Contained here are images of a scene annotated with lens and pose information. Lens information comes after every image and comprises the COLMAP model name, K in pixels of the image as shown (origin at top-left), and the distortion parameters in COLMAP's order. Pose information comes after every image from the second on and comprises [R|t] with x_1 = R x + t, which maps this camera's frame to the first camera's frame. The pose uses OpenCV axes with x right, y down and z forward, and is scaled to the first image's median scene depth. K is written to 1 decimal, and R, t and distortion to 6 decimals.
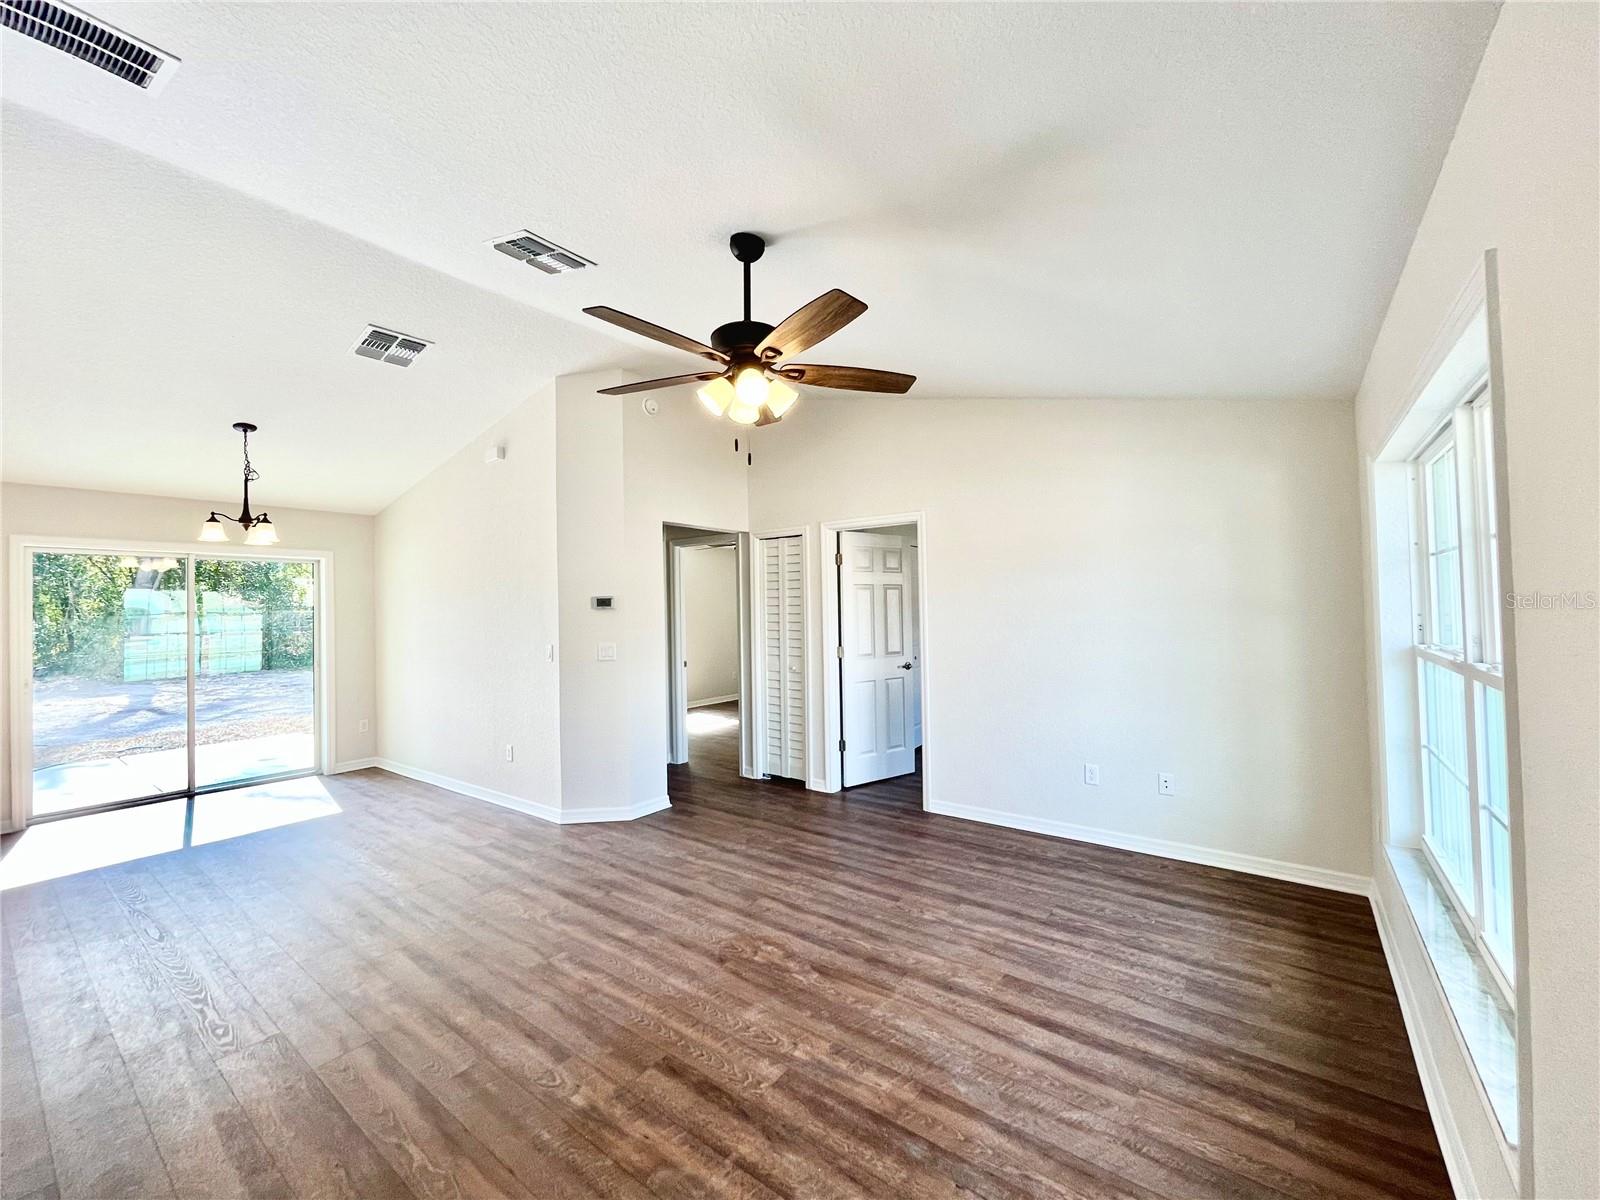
lens RADIAL K [[644.6, 0, 800.4], [0, 644.6, 595.8], [0, 0, 1]] dist [-0.002493, -0.000169]
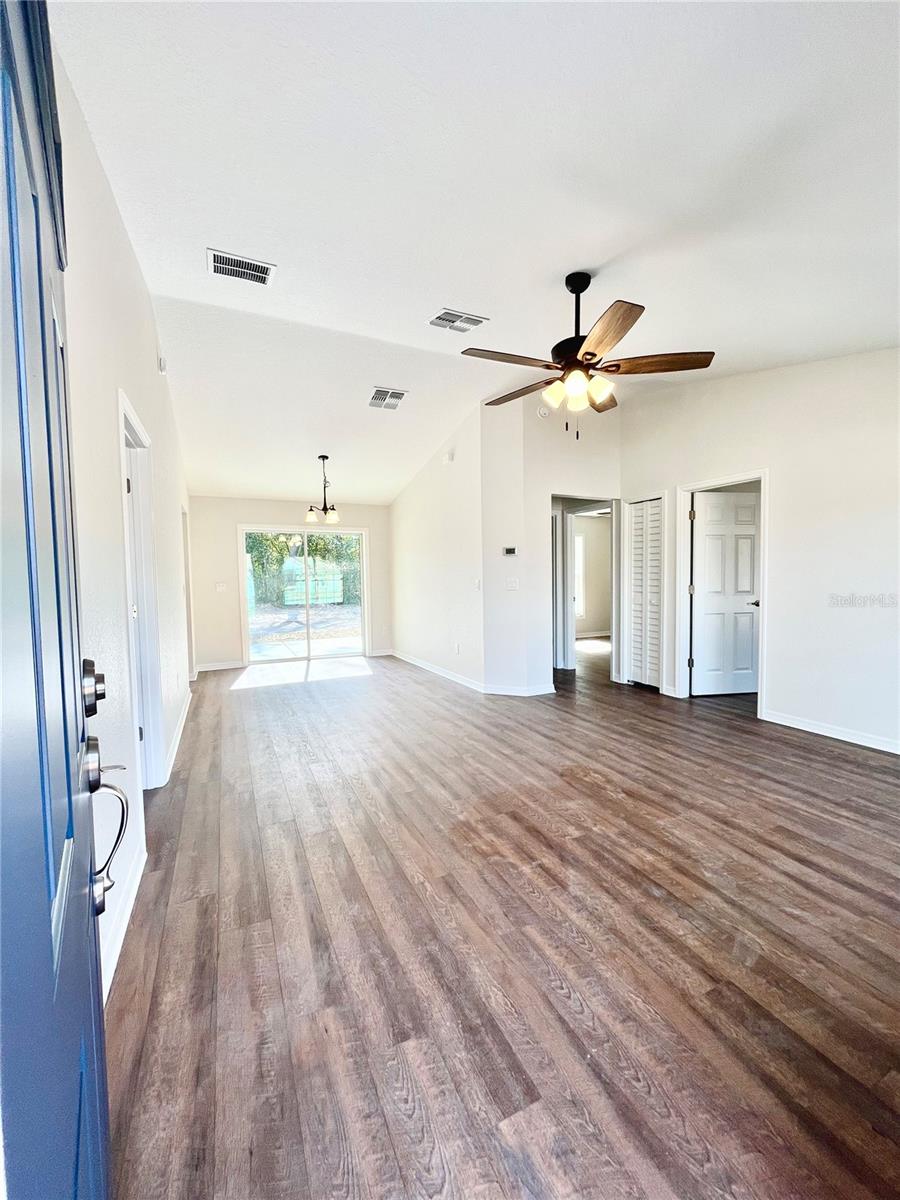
lens RADIAL K [[483.4, 0, 453.4], [0, 483.4, 600.0], [0, 0, 1]] dist [-0.002493, -0.000169]
pose [[0.886192, 0.027037, -0.462529, 0.125968], [0.008021, 0.997251, 0.073662, 0.050135], [0.463249, -0.068988, 0.883539, -0.075253]]
